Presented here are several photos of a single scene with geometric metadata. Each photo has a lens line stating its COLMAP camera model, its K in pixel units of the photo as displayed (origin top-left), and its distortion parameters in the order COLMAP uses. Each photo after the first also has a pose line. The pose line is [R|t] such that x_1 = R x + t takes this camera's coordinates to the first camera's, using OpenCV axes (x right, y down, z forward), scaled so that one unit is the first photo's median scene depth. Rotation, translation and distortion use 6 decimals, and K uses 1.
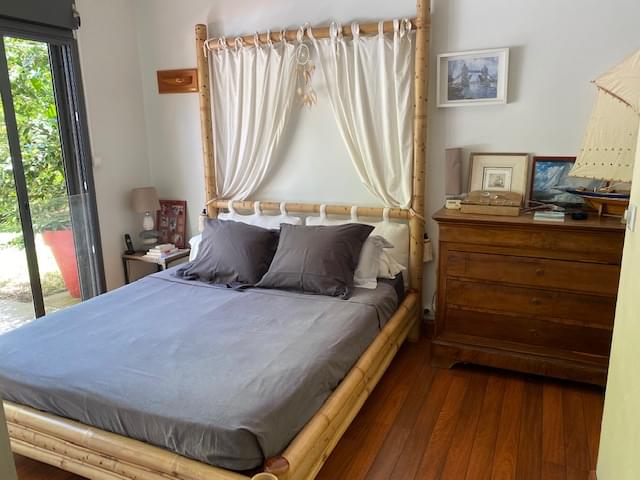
lens RADIAL K [[489.2, 0, 323.0], [0, 489.2, 238.3], [0, 0, 1]] dist [0.001581, -0.004948]
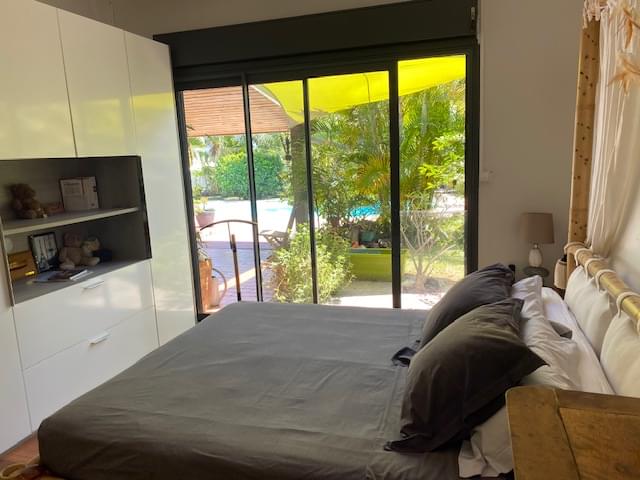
lens RADIAL K [[489.2, 0, 323.0], [0, 489.2, 238.3], [0, 0, 1]] dist [0.001581, -0.004948]
pose [[0.117883, 0.187101, -0.975242, 0.598285], [-0.183058, 0.969353, 0.163844, -0.209353], [0.976009, 0.159211, 0.148521, 0.884873]]
